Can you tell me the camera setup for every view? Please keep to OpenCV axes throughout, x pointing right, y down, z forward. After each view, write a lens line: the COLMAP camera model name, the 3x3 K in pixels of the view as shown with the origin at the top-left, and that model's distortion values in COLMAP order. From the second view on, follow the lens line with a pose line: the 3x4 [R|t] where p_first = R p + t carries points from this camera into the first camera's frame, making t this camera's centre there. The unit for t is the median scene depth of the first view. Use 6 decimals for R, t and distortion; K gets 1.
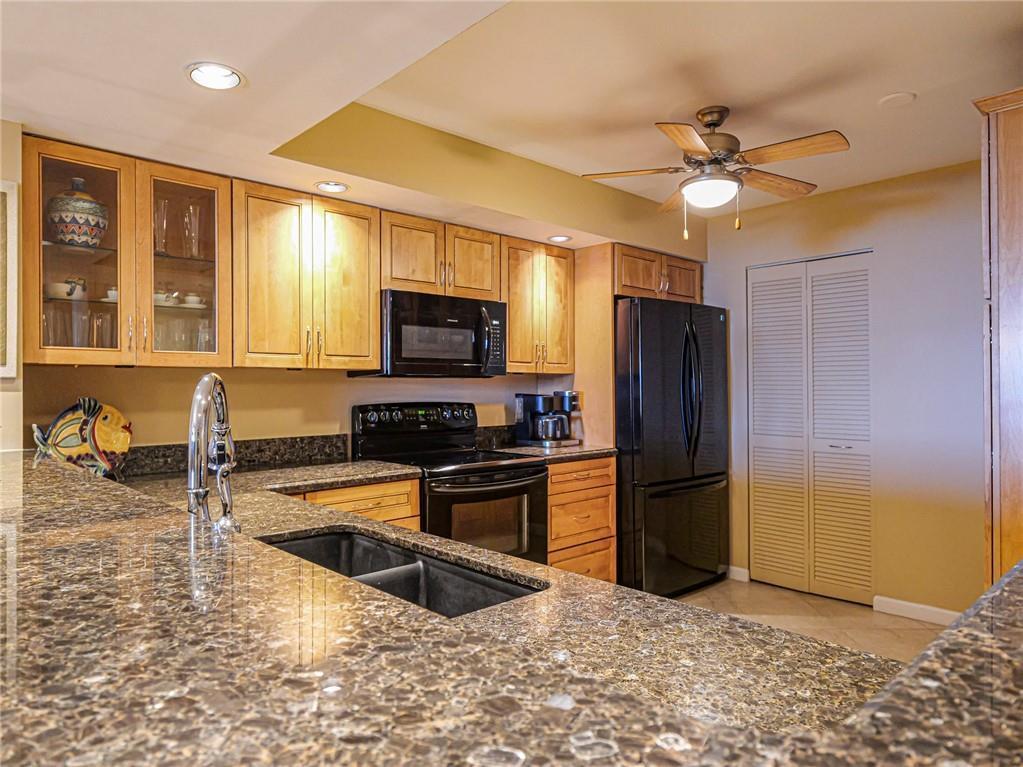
lens RADIAL K [[646.5, 0, 514.5], [0, 646.5, 398.6], [0, 0, 1]] dist [-0.006160, 0.002694]
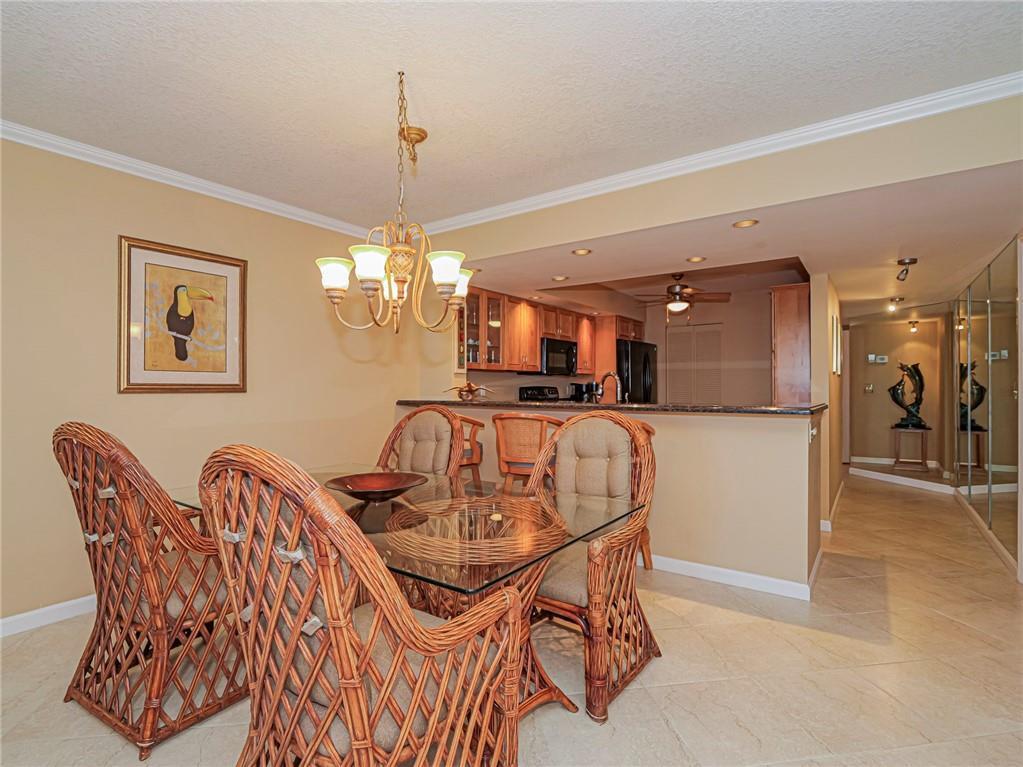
lens RADIAL K [[509.2, 0, 520.7], [0, 509.2, 384.9], [0, 0, 1]] dist [-0.004971, -0.000801]
pose [[0.978425, 0.011918, 0.206260, -0.633047], [-0.009491, 0.999874, -0.012755, 0.026591], [-0.206386, 0.010522, 0.978414, -0.762159]]
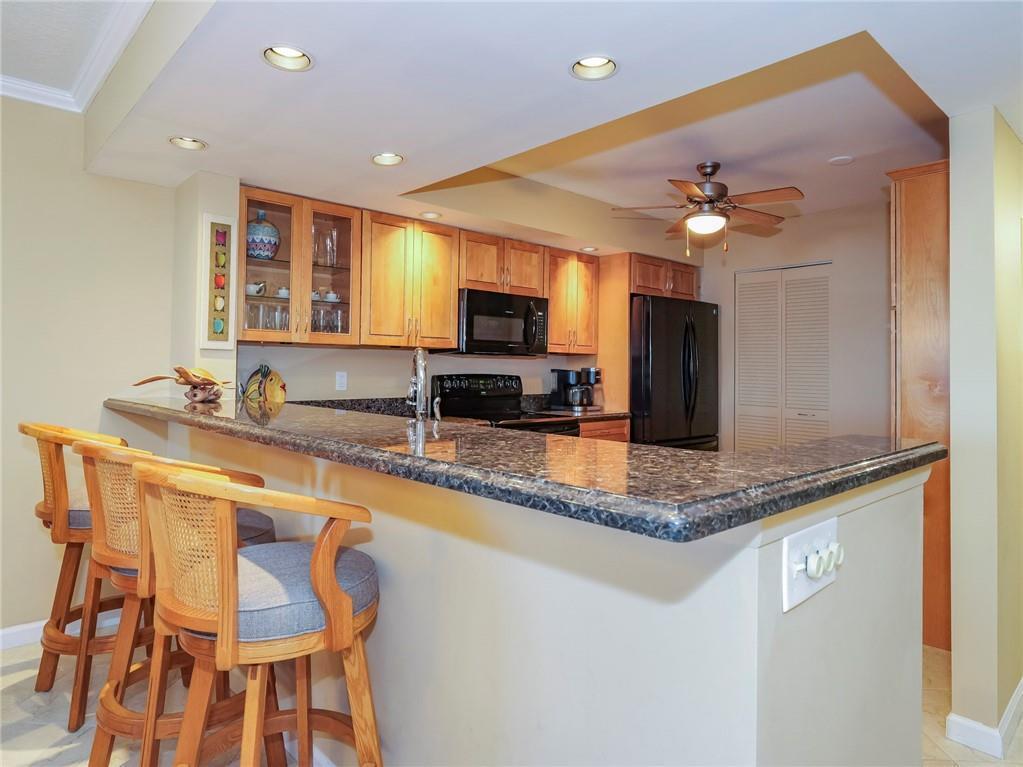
lens RADIAL K [[610.3, 0, 520.0], [0, 610.3, 372.5], [0, 0, 1]] dist [-0.010762, 0.003799]
pose [[0.999881, 0.015356, -0.001532, -0.073125], [-0.015371, 0.999833, -0.009891, 0.014882], [0.001379, 0.009913, 0.999950, -0.250486]]
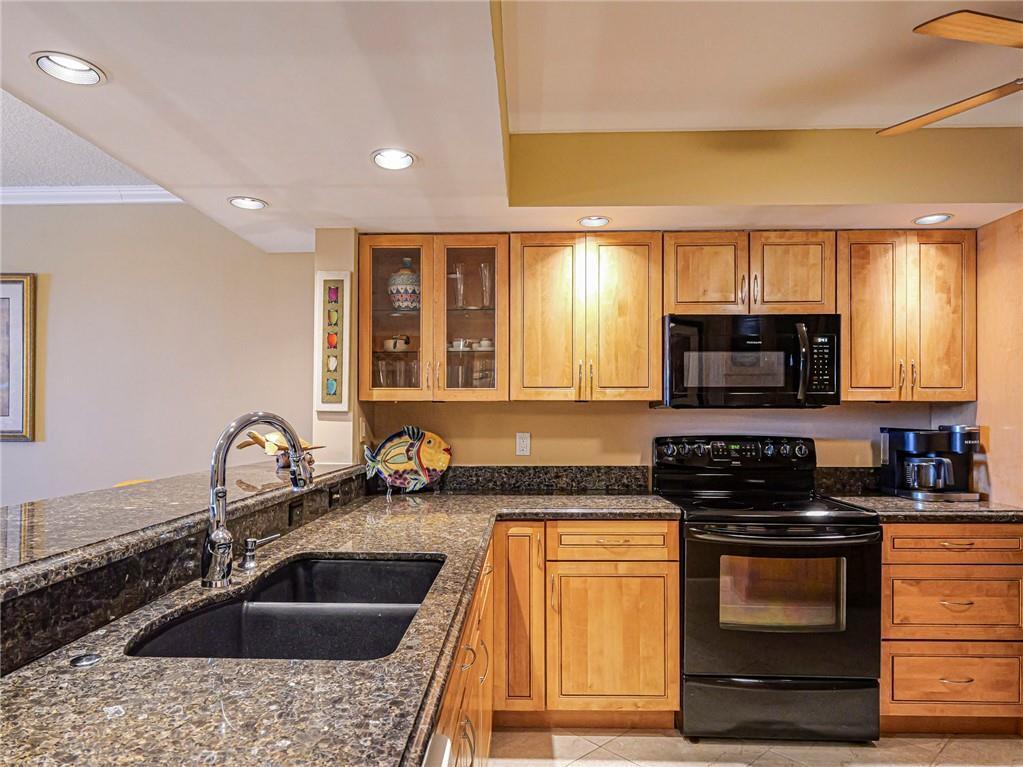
lens RADIAL K [[646.5, 0, 515.0], [0, 646.5, 414.2], [0, 0, 1]] dist [-0.006160, 0.002694]
pose [[0.711871, 0.006616, -0.702279, 0.293823], [-0.014986, 0.999871, -0.005772, -0.015490], [0.702150, 0.014634, 0.711879, 0.167974]]
